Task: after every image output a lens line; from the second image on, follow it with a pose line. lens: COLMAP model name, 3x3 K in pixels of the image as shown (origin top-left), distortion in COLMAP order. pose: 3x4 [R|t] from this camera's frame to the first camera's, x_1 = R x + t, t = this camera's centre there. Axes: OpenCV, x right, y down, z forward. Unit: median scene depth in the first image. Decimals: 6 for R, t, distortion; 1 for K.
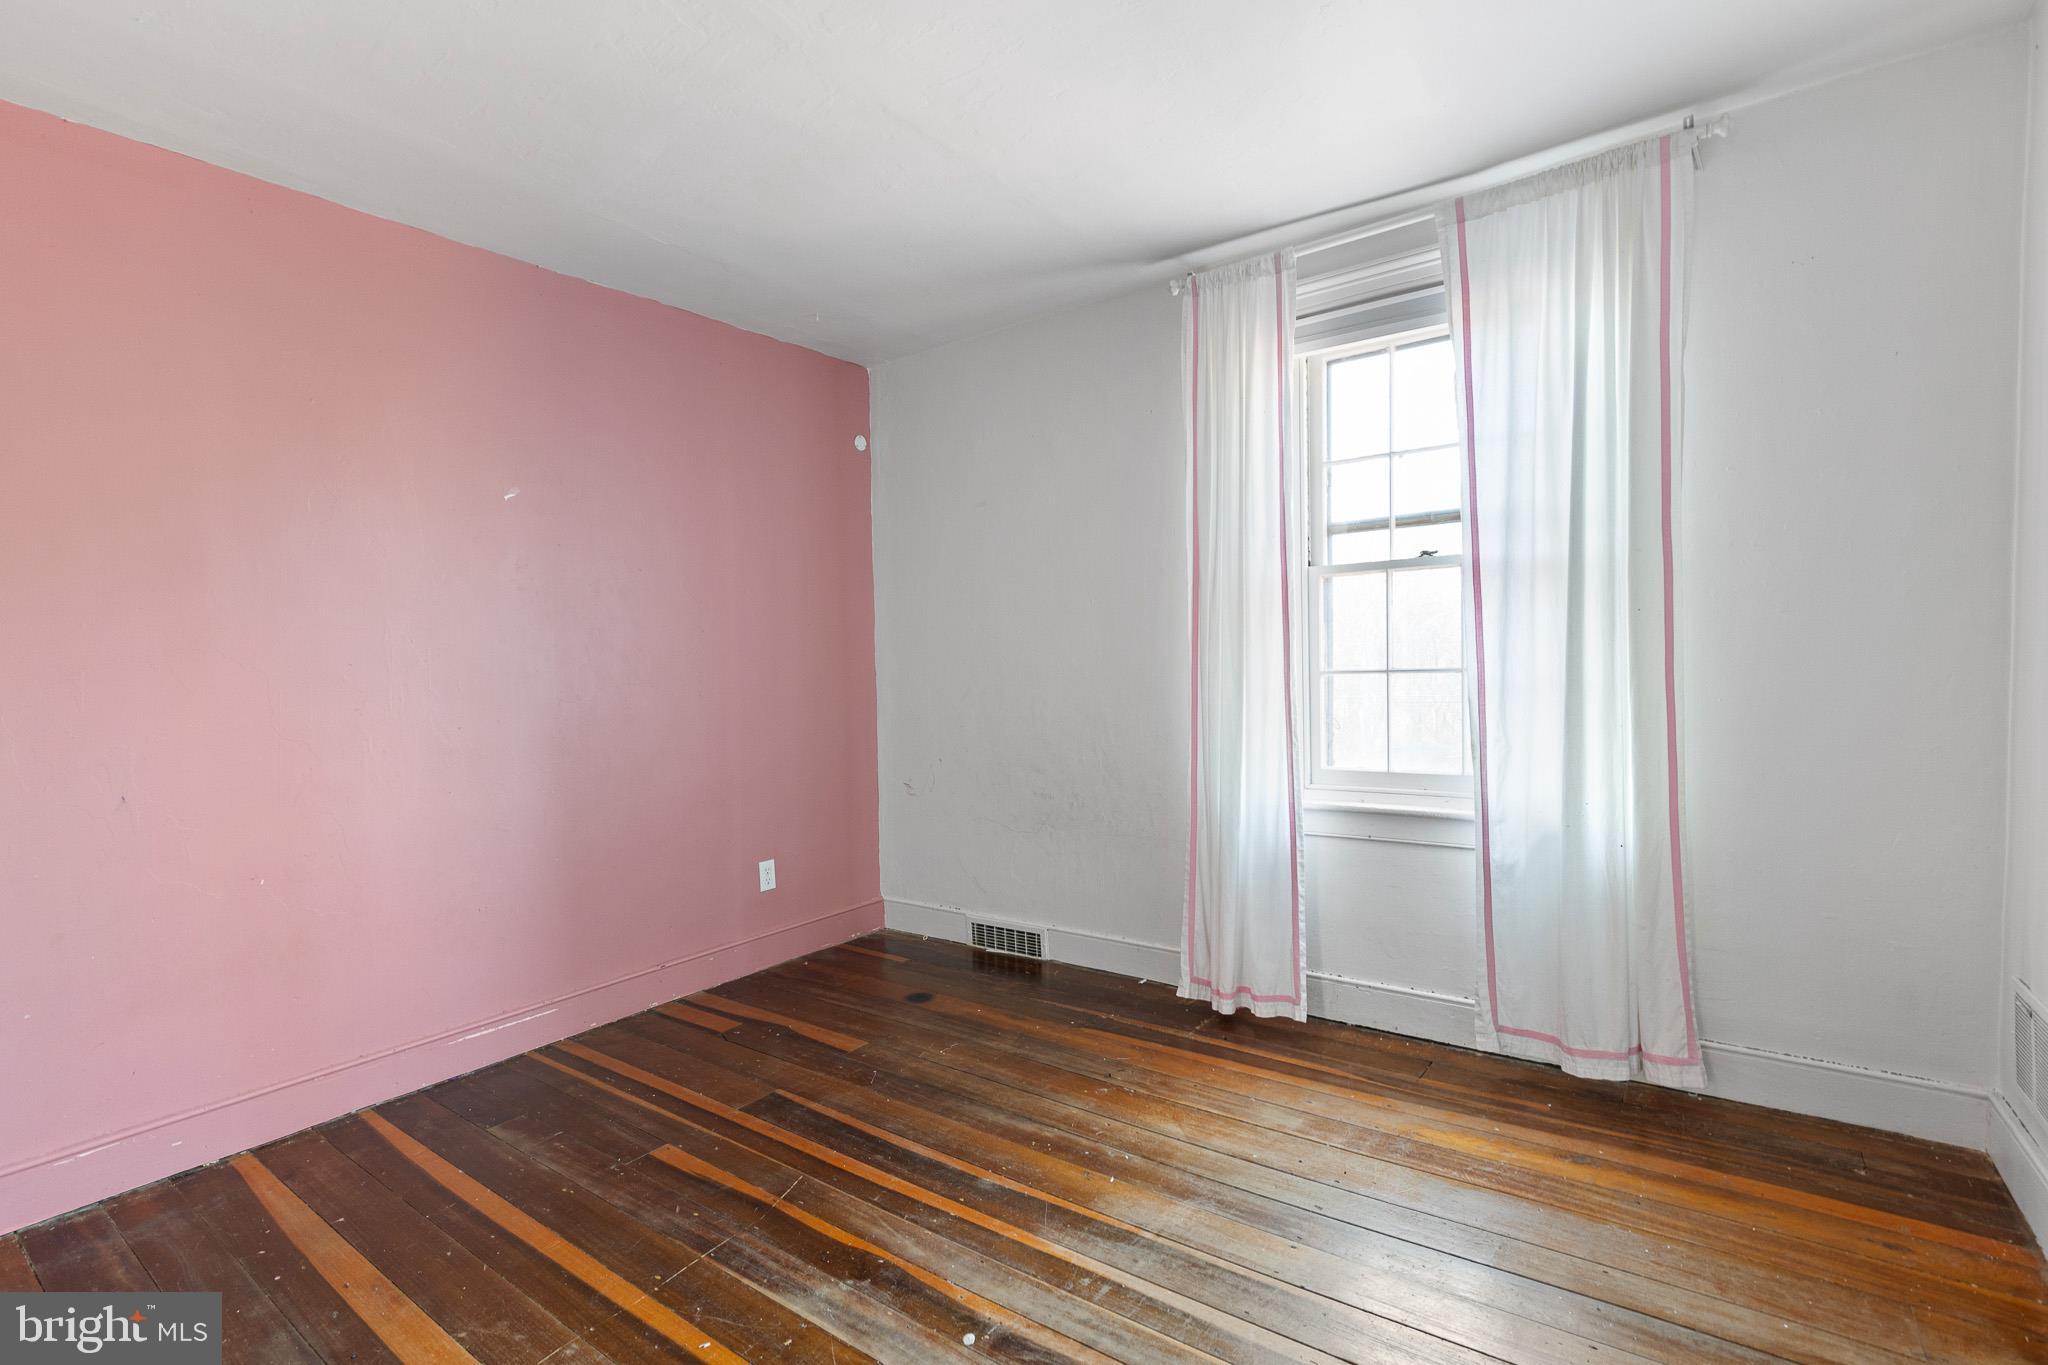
lens RADIAL K [[933.5, 0, 1025.1], [0, 933.5, 703.2], [0, 0, 1]] dist [0.001154, -0.000097]
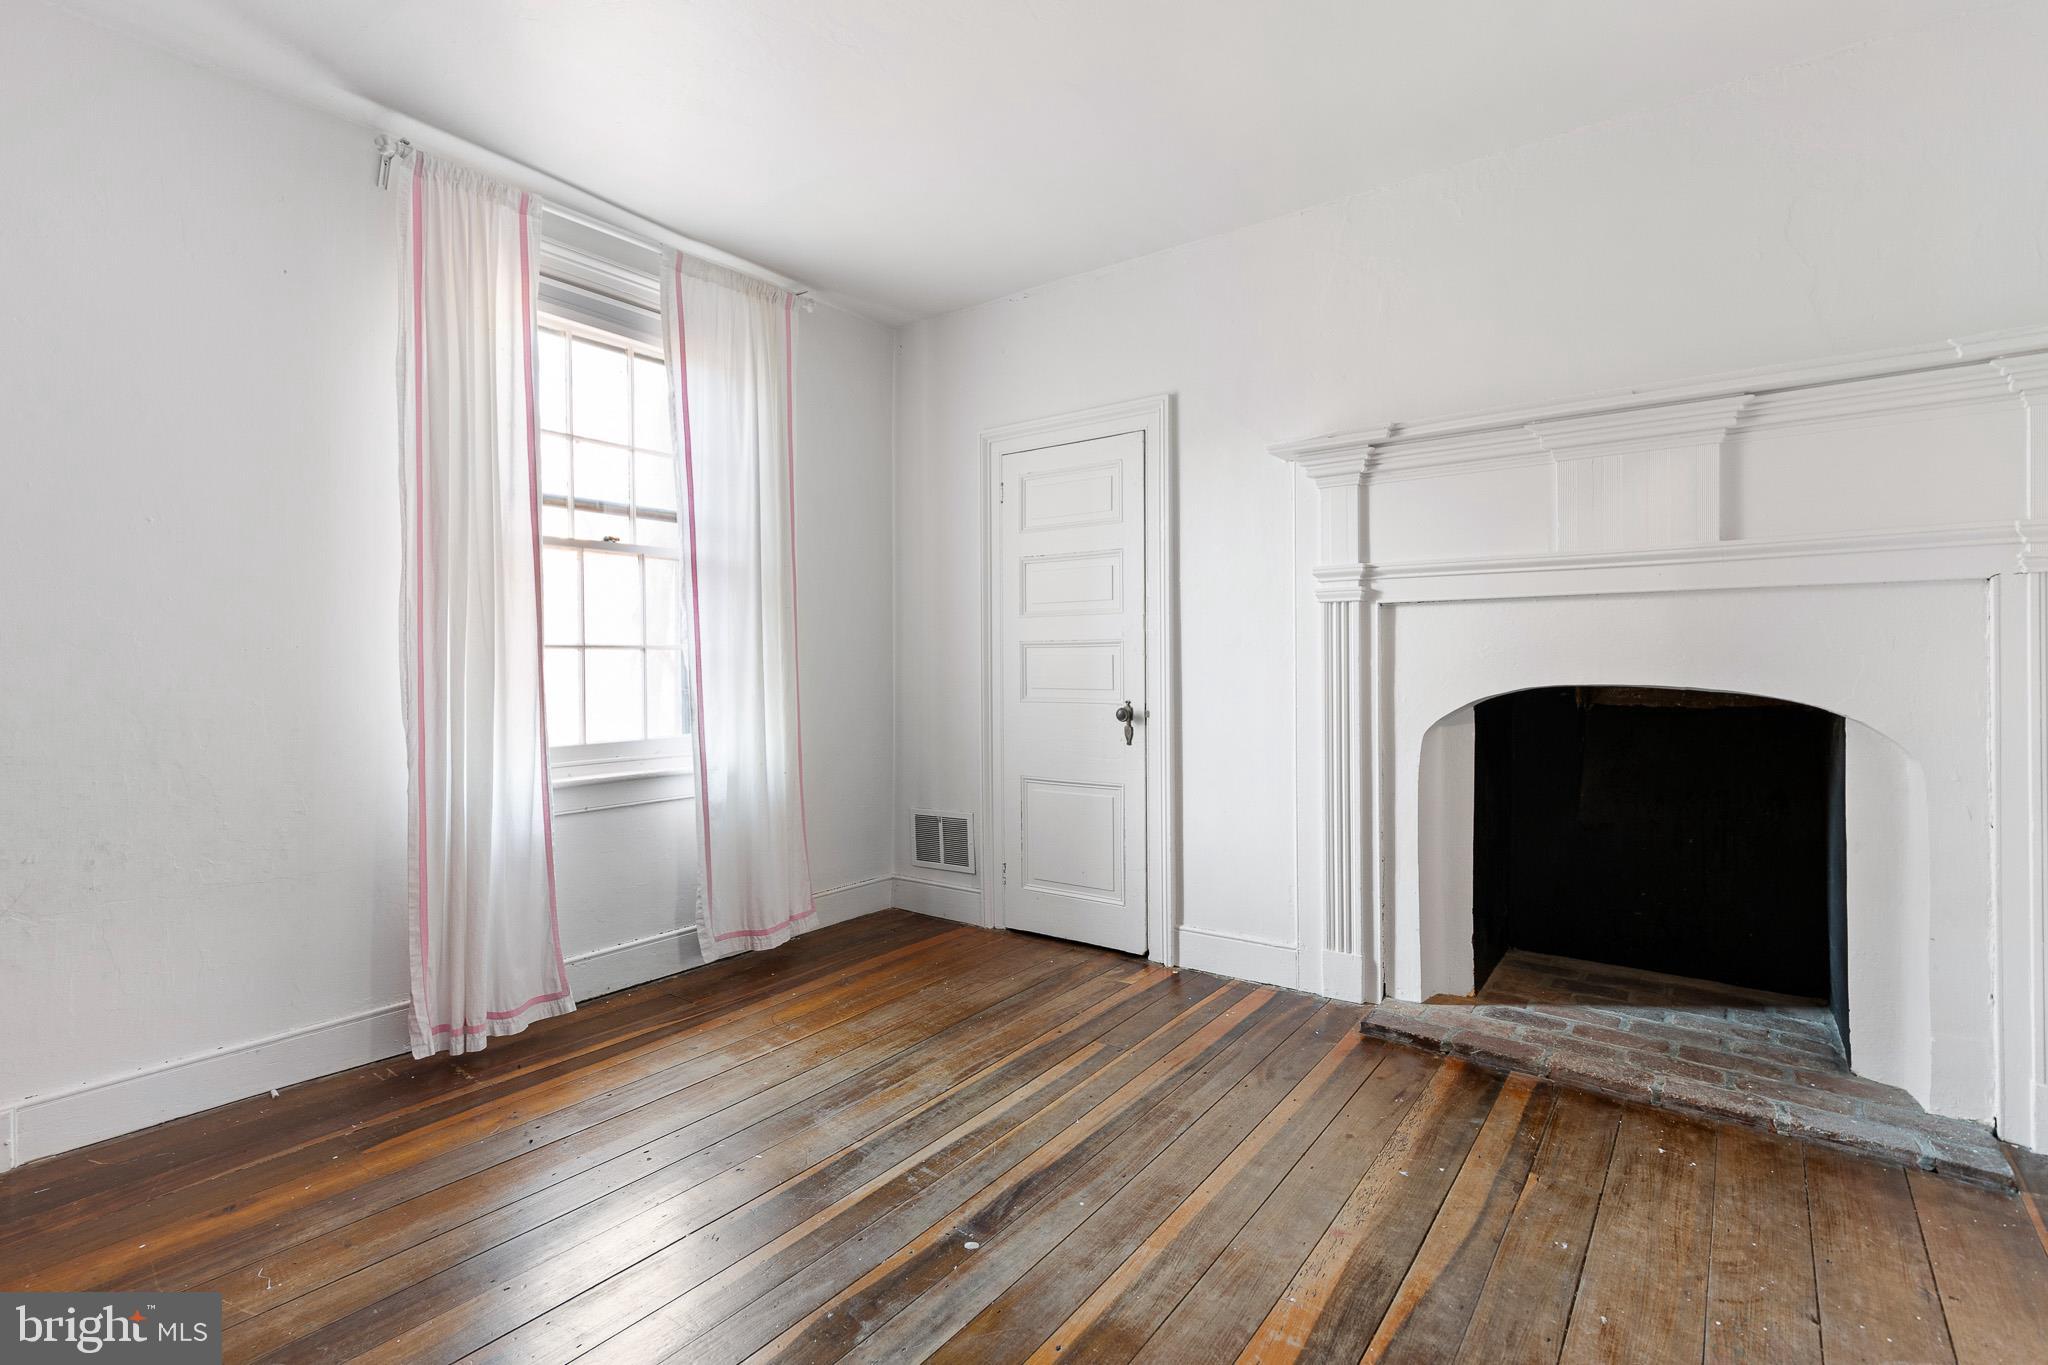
lens RADIAL K [[939.2, 0, 1023.8], [0, 939.2, 656.5], [0, 0, 1]] dist [0.001633, 0.000036]
pose [[0.012183, 0.021555, 0.999693, -0.694405], [0.032843, 0.999220, -0.021945, 0.016610], [-0.999386, 0.033100, 0.011465, 0.542528]]
